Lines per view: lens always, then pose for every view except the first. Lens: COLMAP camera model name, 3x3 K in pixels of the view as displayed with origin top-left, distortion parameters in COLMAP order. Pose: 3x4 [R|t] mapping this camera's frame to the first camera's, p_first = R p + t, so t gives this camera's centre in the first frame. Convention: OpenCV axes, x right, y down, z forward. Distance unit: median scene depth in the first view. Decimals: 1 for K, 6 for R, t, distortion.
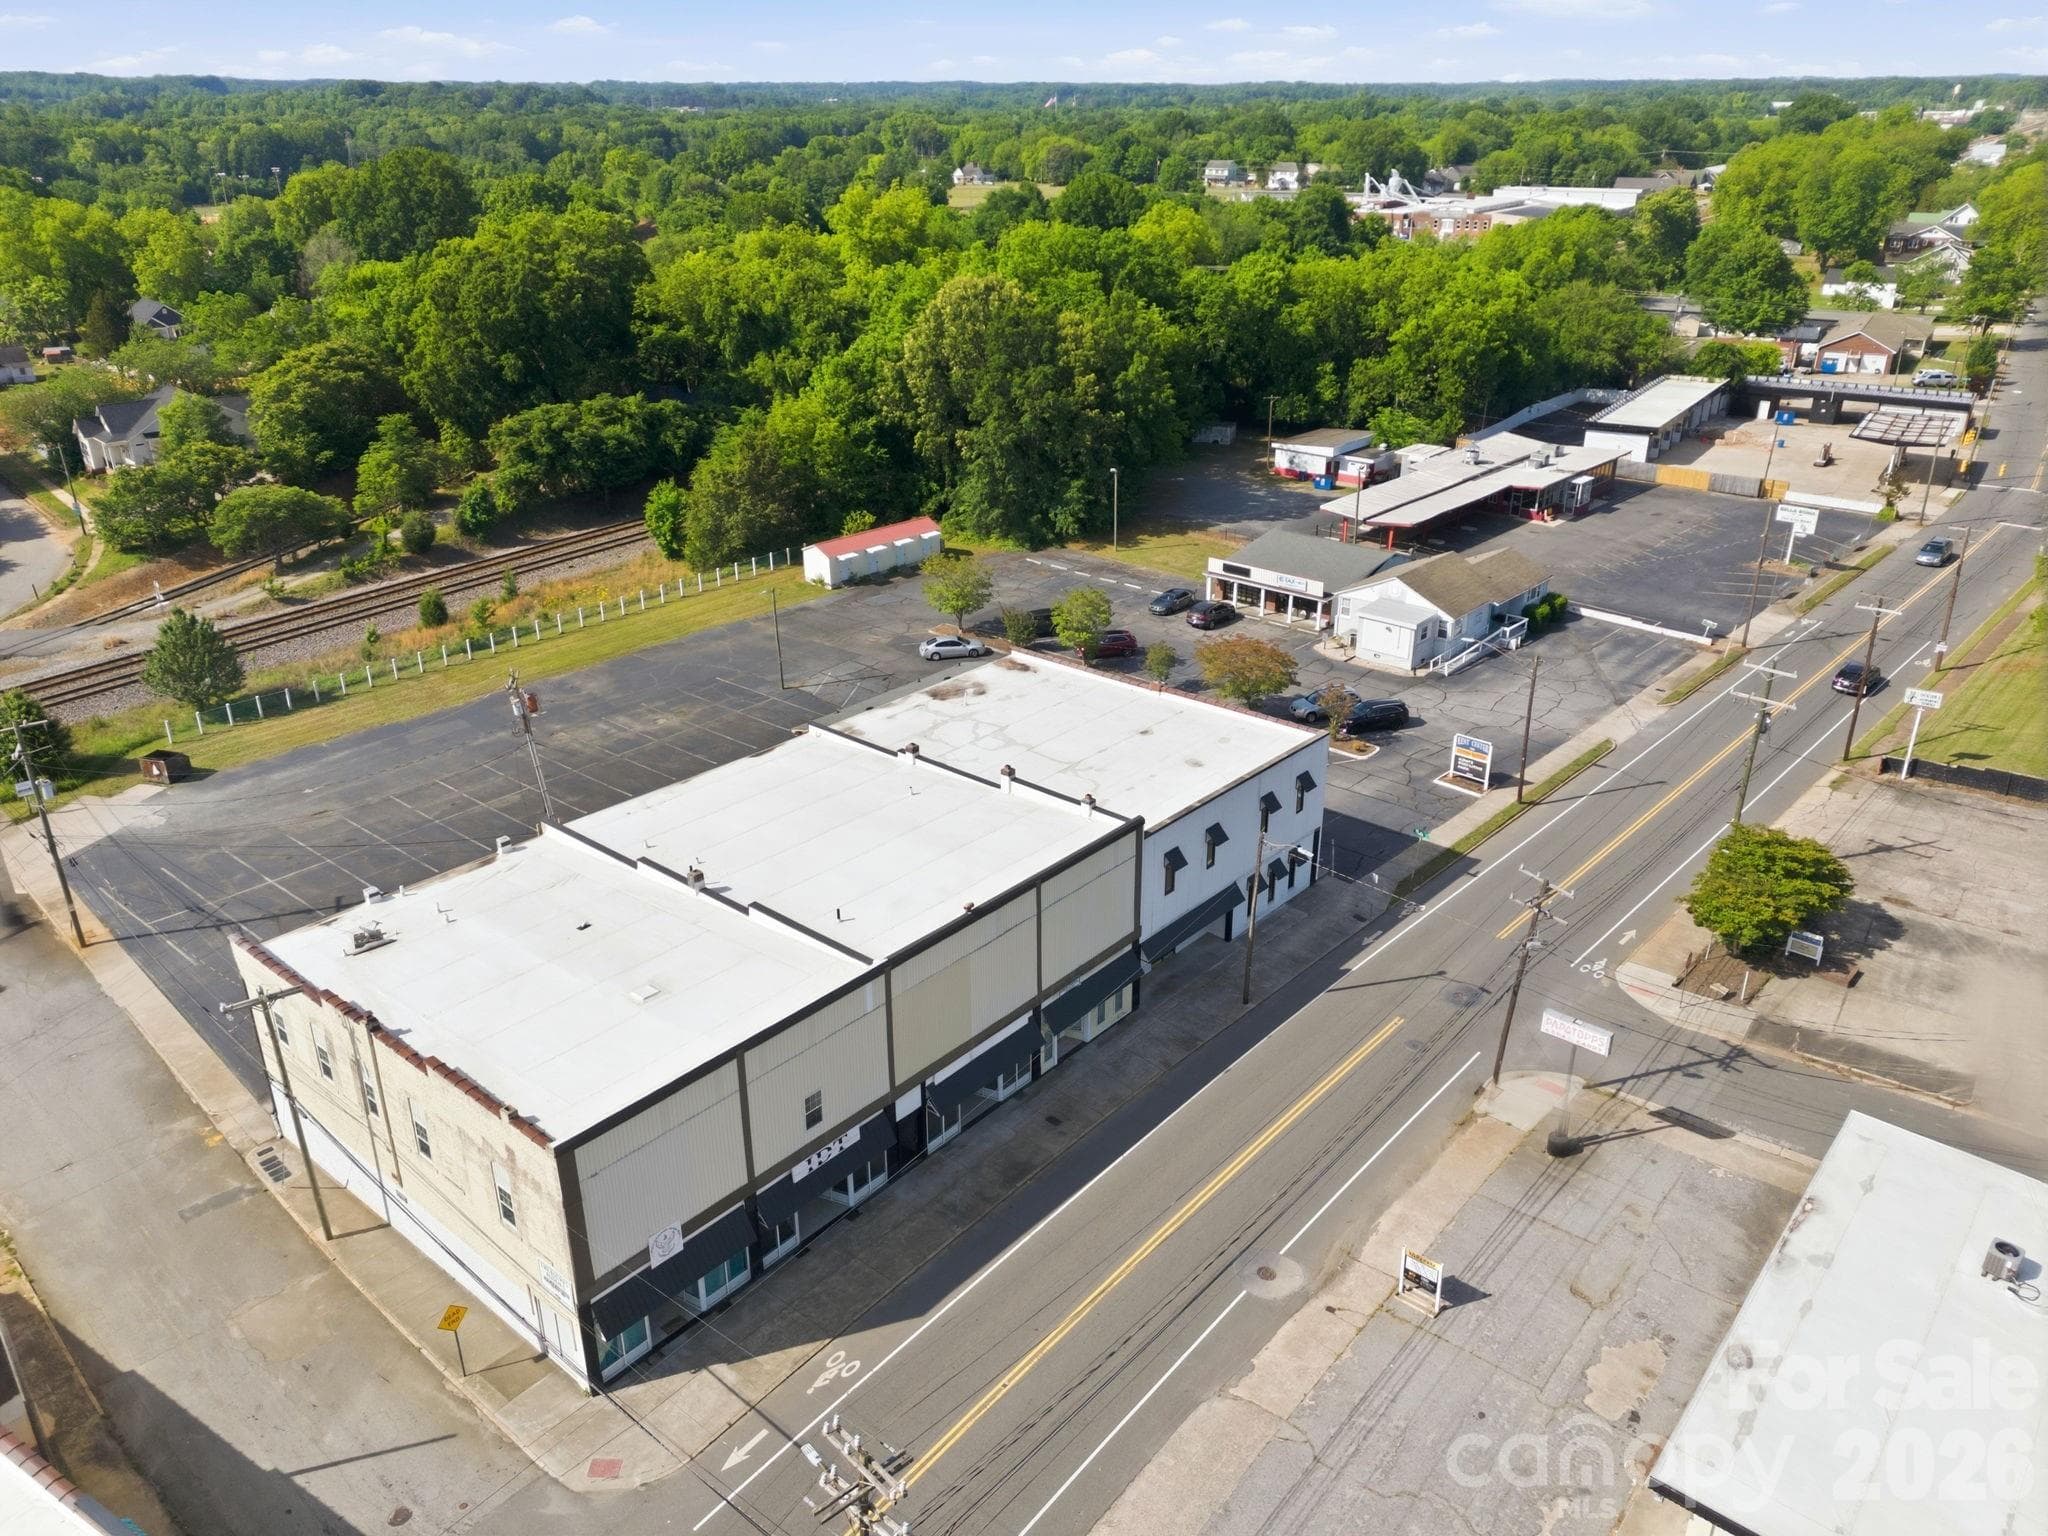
lens RADIAL K [[1487.0, 0, 1030.6], [0, 1487.0, 768.2], [0, 0, 1]] dist [0.073624, -0.068030]
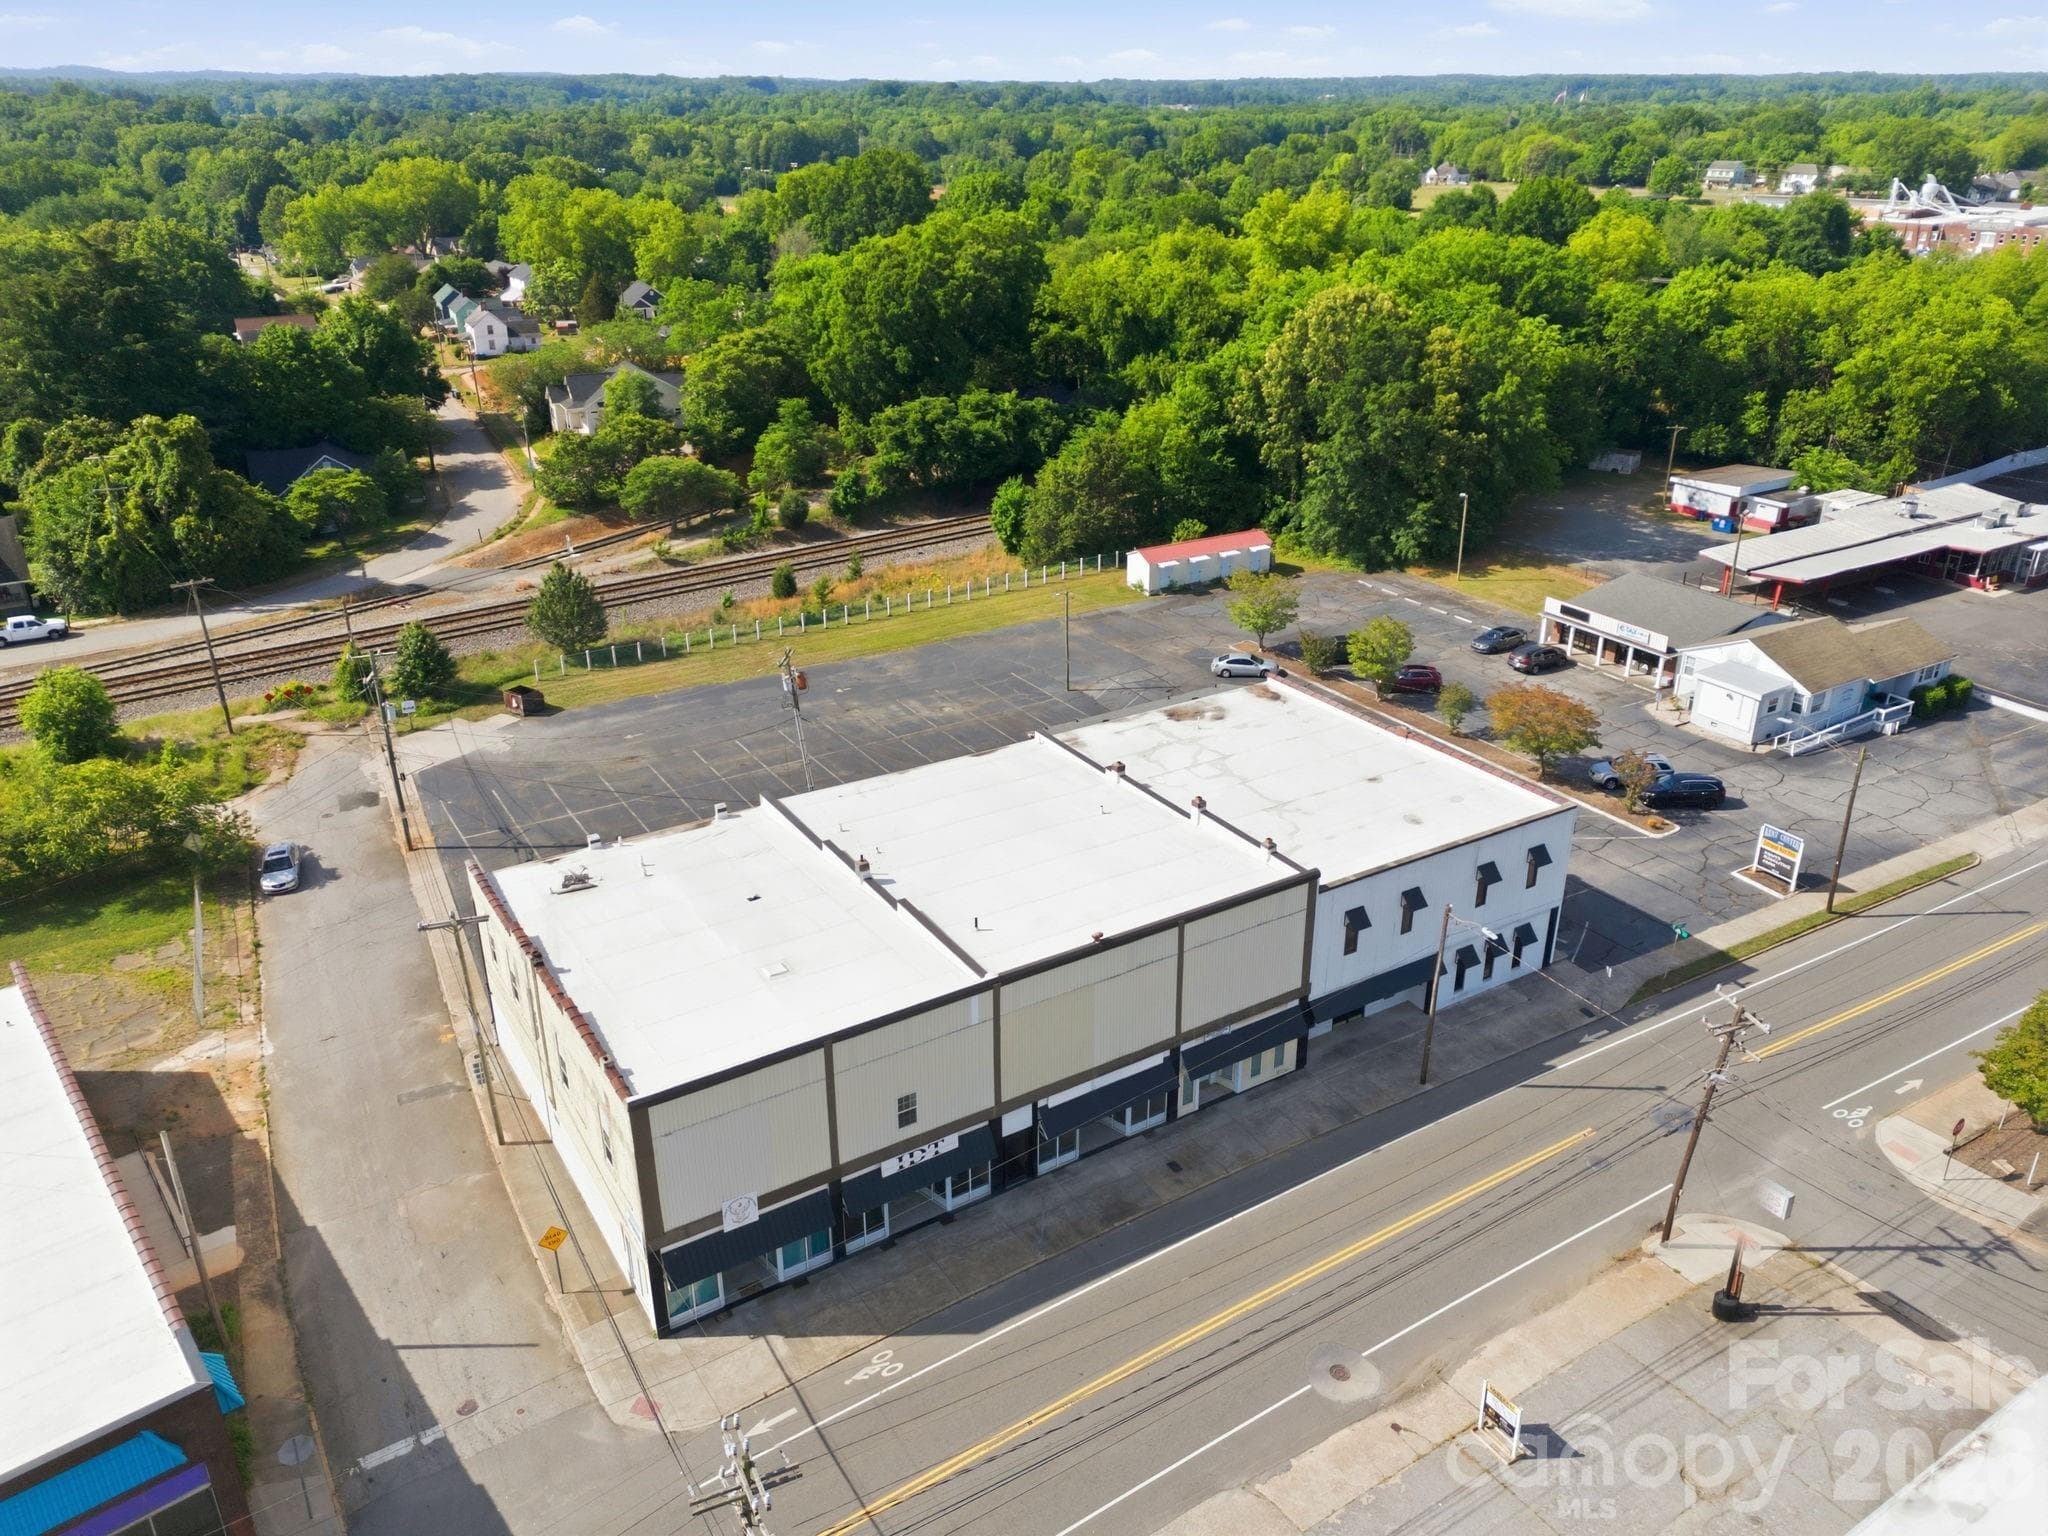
lens RADIAL K [[1487.0, 0, 1030.6], [0, 1487.0, 768.2], [0, 0, 1]] dist [0.073624, -0.068030]
pose [[0.955069, 0.122809, -0.269742, 0.072842], [-0.122249, 0.992319, 0.018940, -0.013372], [0.269996, 0.014887, 0.962746, 0.014470]]
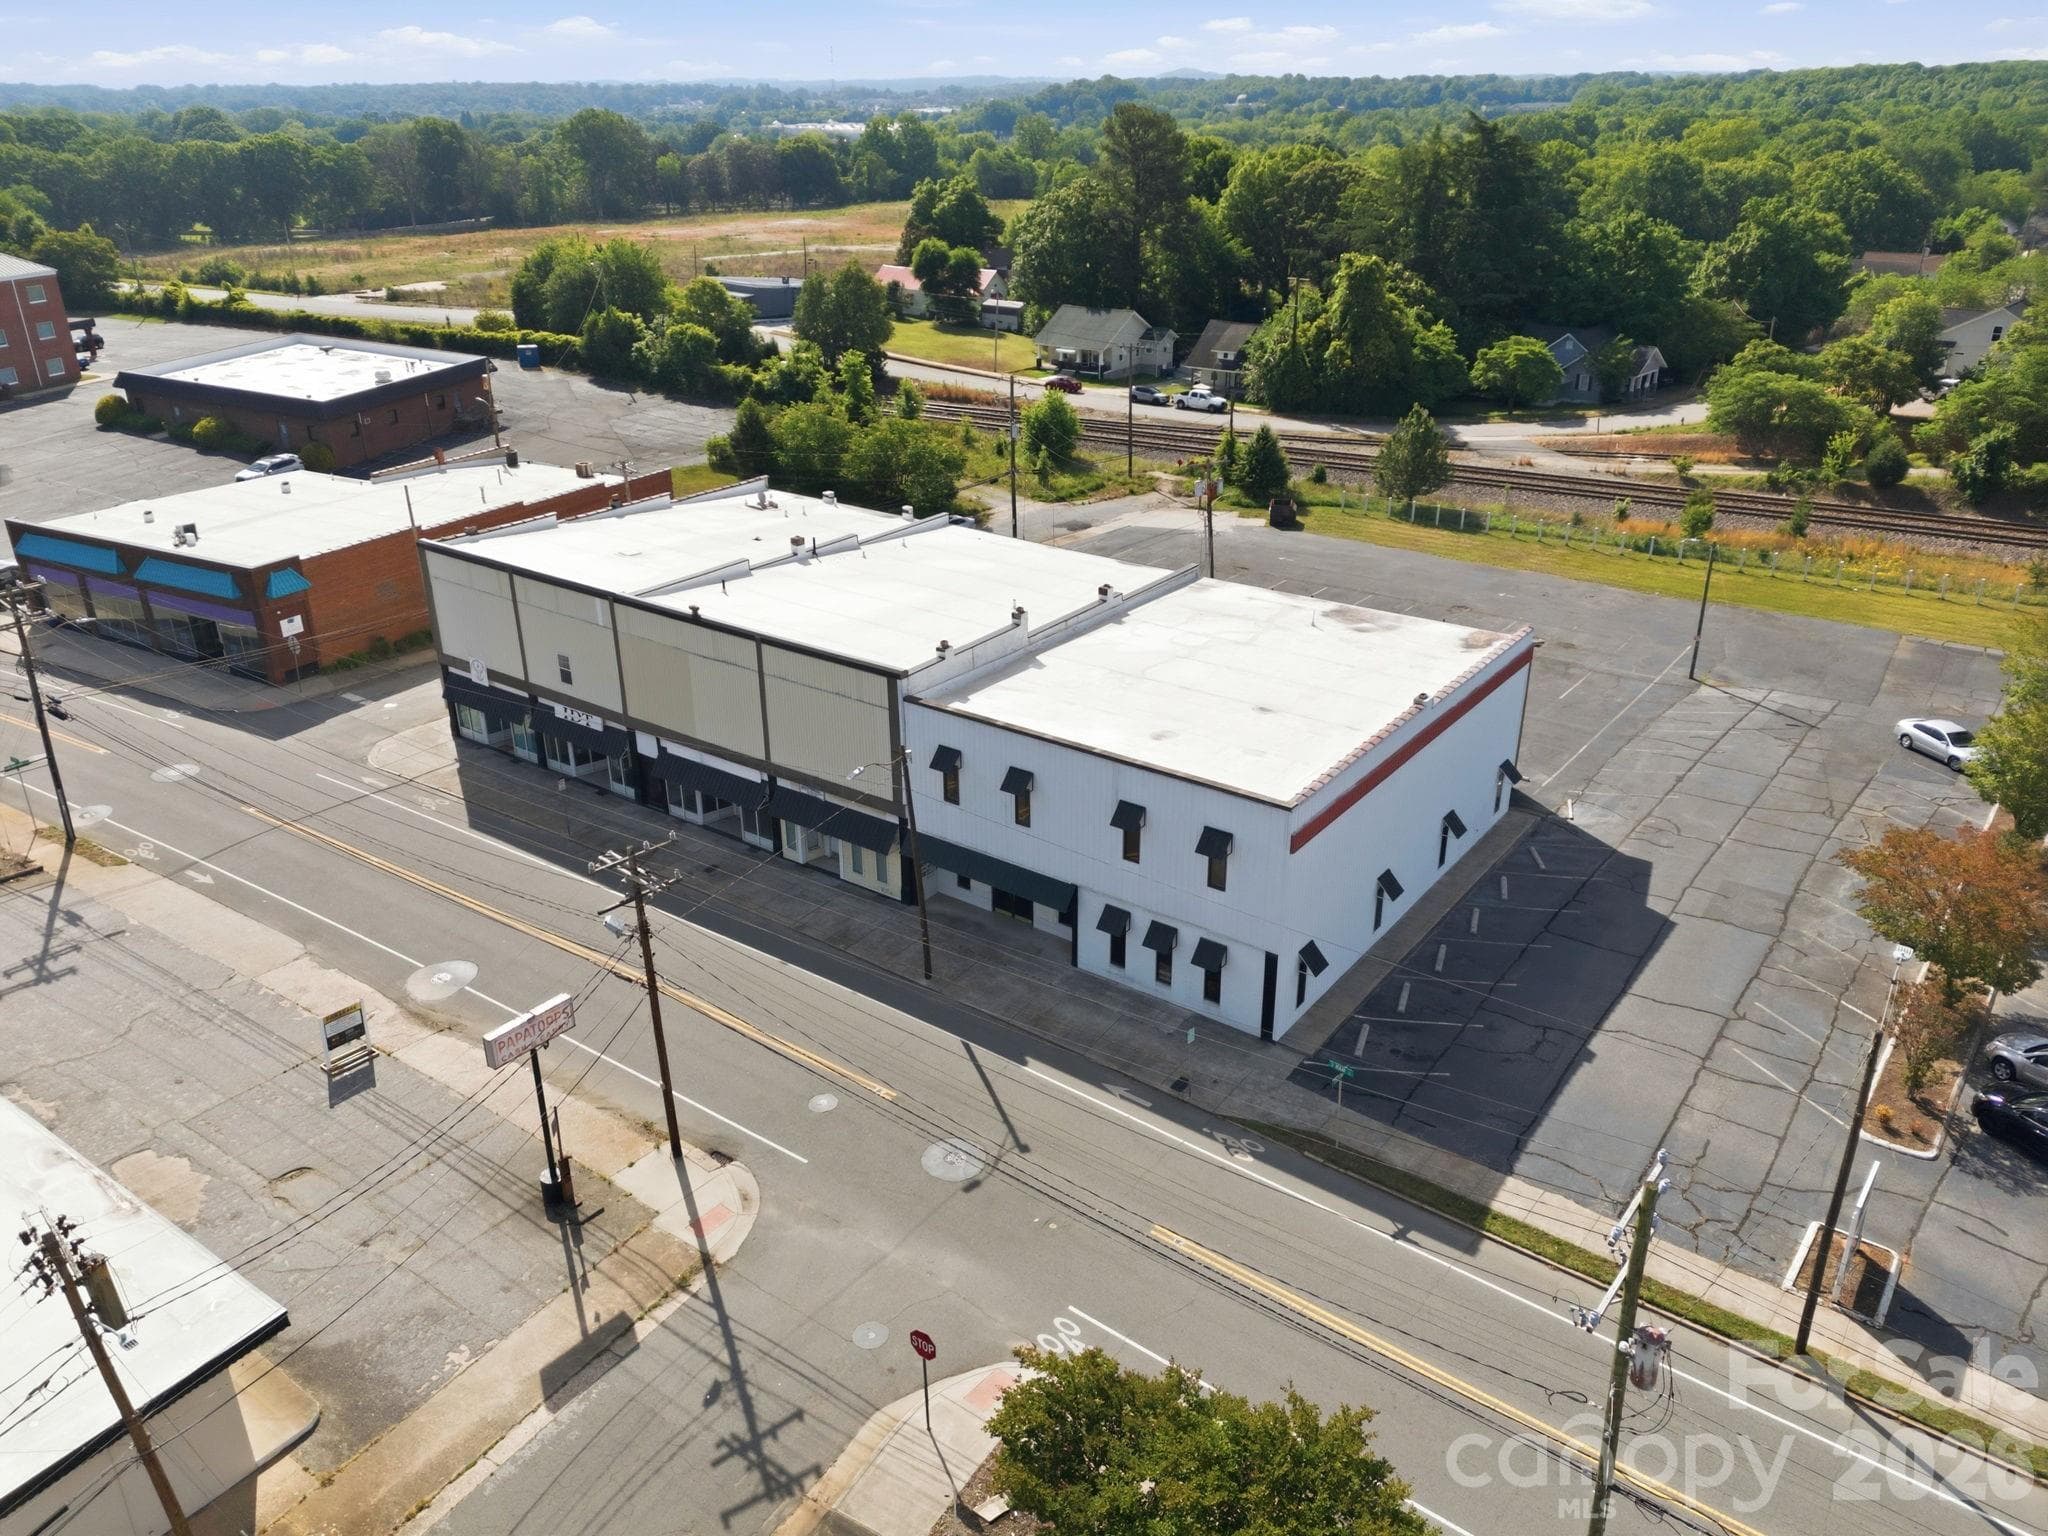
lens RADIAL K [[1487.0, 0, 1030.6], [0, 1487.0, 768.2], [0, 0, 1]] dist [0.073624, -0.068030]
pose [[0.082794, 0.414685, -0.906191, 0.422028], [-0.406663, 0.844218, 0.349171, -0.118769], [0.909819, 0.339605, 0.238533, 0.432981]]
